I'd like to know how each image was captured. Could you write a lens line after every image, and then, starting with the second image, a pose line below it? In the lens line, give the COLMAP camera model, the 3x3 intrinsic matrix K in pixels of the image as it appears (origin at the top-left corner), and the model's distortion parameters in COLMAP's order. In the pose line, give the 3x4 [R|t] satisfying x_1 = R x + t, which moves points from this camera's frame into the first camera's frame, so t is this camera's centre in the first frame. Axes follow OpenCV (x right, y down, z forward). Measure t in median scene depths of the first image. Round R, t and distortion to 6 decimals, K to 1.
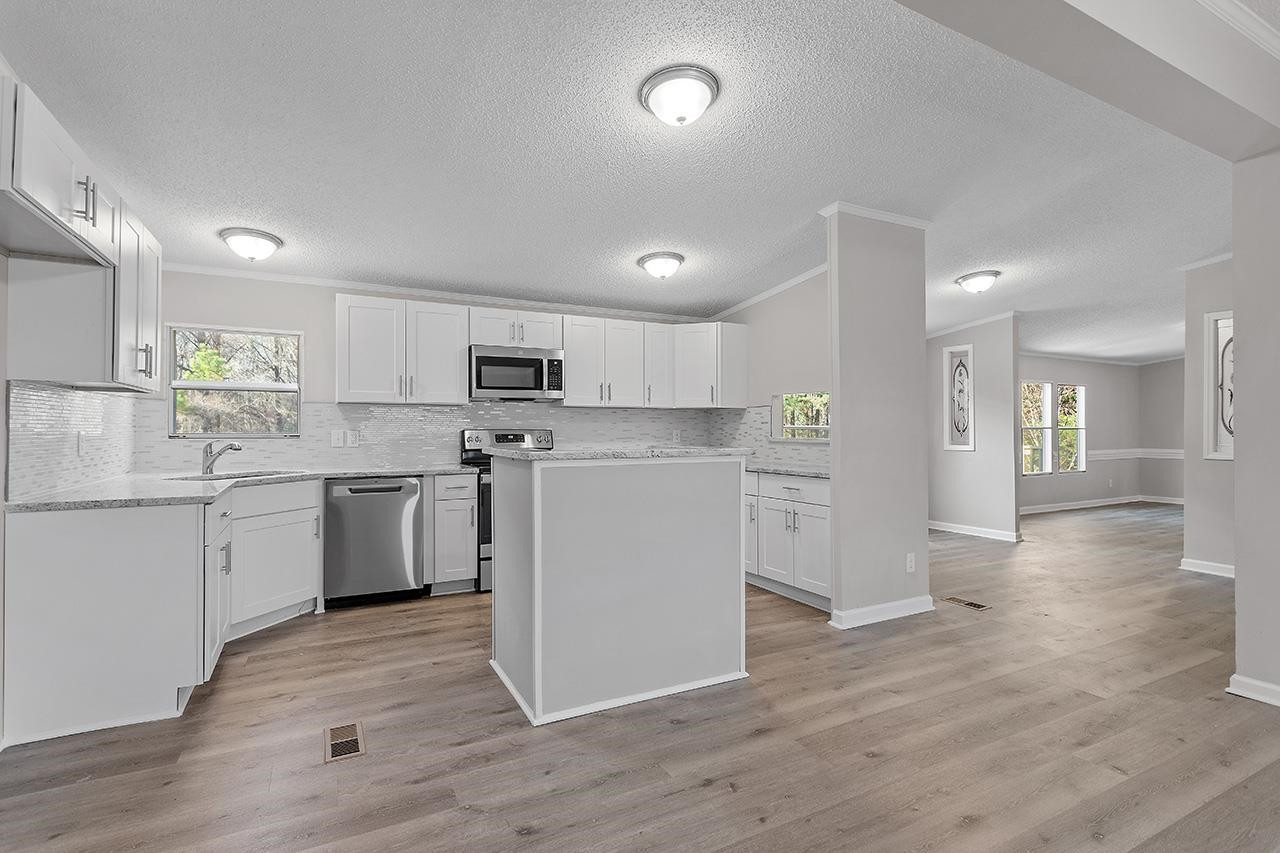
lens RADIAL K [[612.0, 0, 647.1], [0, 612.0, 427.1], [0, 0, 1]] dist [-0.005358, -0.000017]
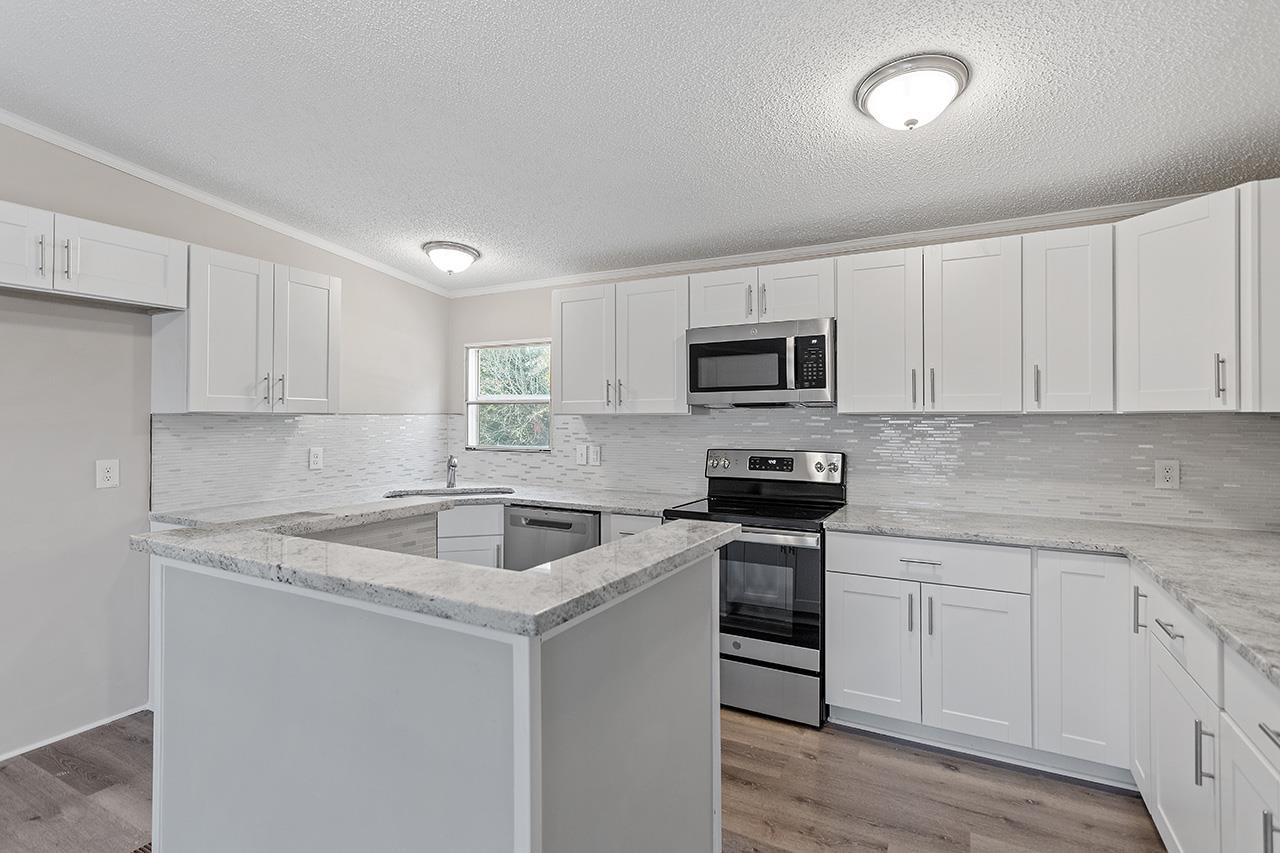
lens RADIAL K [[612.0, 0, 638.3], [0, 612.0, 418.2], [0, 0, 1]] dist [-0.005358, -0.000017]
pose [[0.548982, -0.002504, -0.835830, 0.254048], [0.000824, 0.999997, -0.002454, -0.030182], [0.835834, 0.000658, 0.548982, 0.543745]]
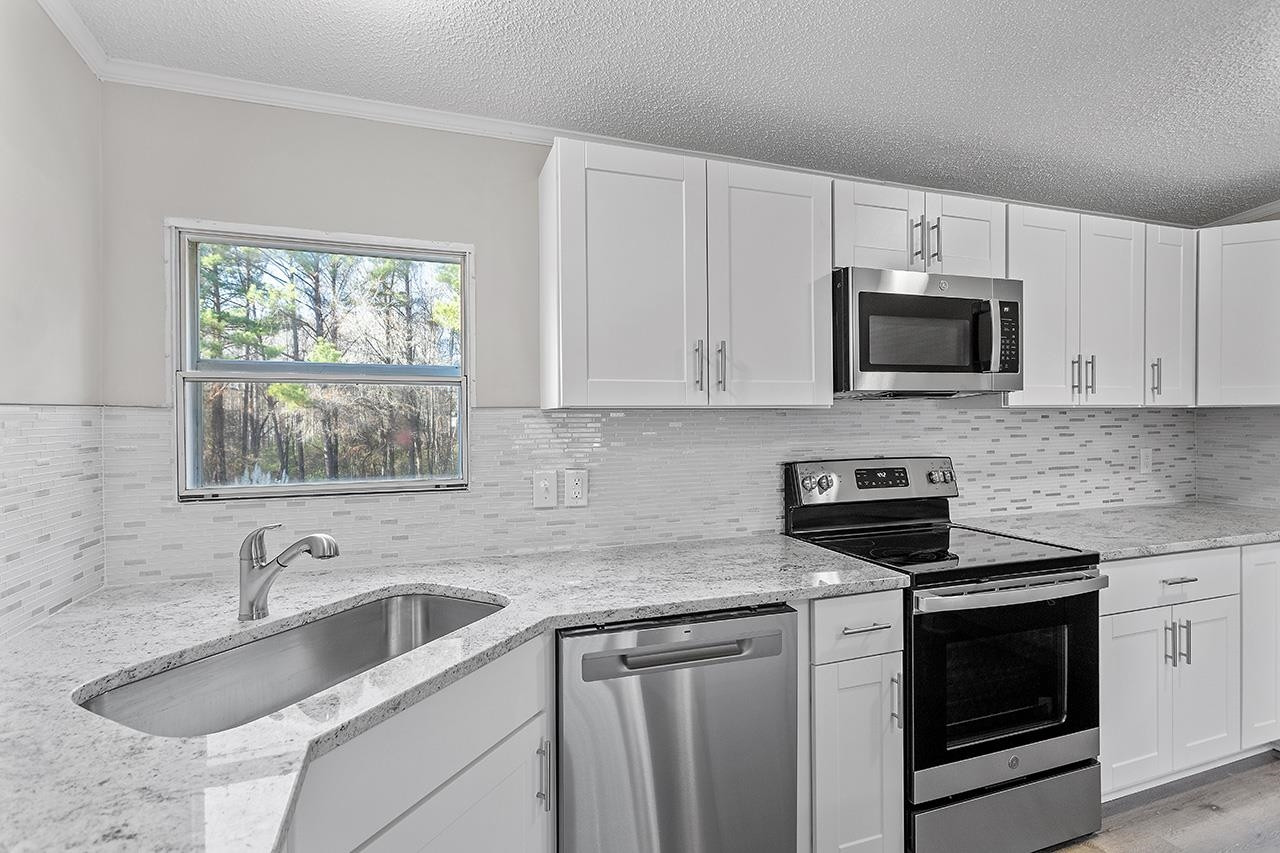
lens RADIAL K [[612.0, 0, 637.4], [0, 612.0, 419.8], [0, 0, 1]] dist [-0.005358, -0.000017]
pose [[0.987643, -0.005588, -0.156623, -0.346739], [0.006995, 0.999940, 0.008430, -0.031976], [0.156566, -0.009422, 0.987623, 0.536771]]
